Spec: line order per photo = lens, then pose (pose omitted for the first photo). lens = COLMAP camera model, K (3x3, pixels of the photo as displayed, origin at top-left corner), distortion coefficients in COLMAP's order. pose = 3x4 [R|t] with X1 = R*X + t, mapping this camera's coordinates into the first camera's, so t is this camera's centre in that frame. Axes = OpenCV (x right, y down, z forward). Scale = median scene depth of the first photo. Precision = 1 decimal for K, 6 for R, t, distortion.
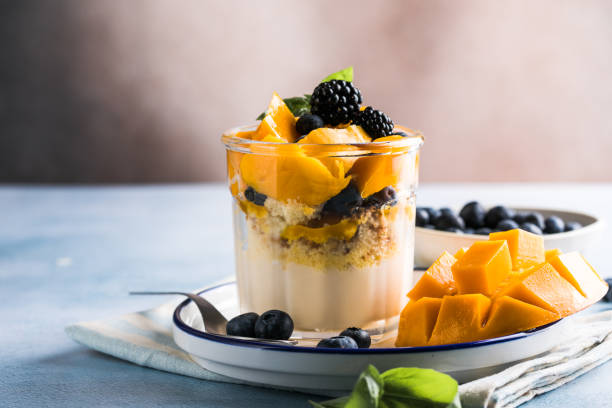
lens RADIAL K [[2391.1, 0, 305.8], [0, 2391.1, 203.8], [0, 0, 1]] dist [-0.183320, -1.388667]
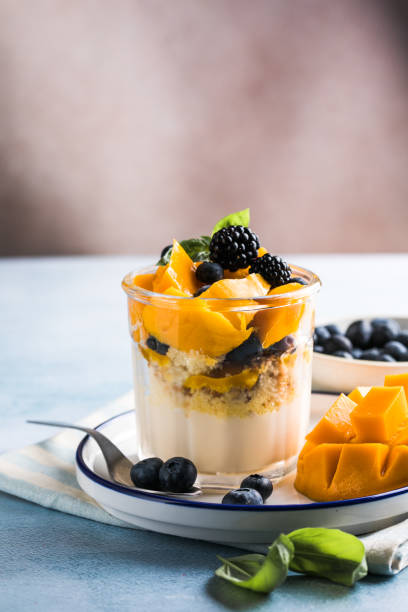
lens RADIAL K [[2391.1, 0, 193.5], [0, 2391.1, 306.4], [0, 0, 1]] dist [-0.183320, -1.388667]
pose [[0.999046, -0.010994, 0.042273, -0.048986], [0.006819, 0.995197, 0.097658, -0.119759], [-0.043143, -0.097277, 0.994322, -0.012882]]
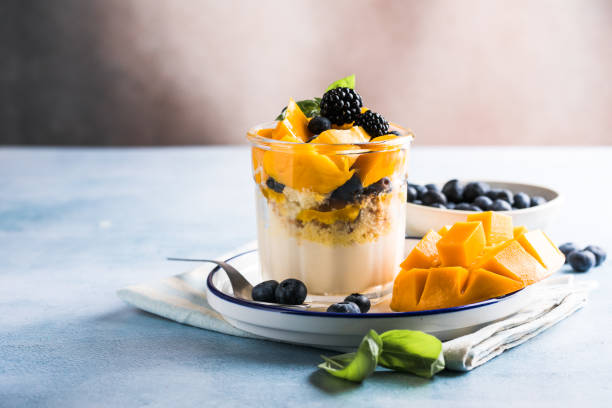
lens RADIAL K [[2462.1, 0, 306.0], [0, 2462.1, 203.8], [0, 0, 1]] dist [-0.190244, -1.263271]
pose [[0.999930, -0.000704, 0.011842, -0.020424], [0.000075, 0.998593, 0.053036, -0.060350], [-0.011863, -0.053032, 0.998522, -0.252637]]
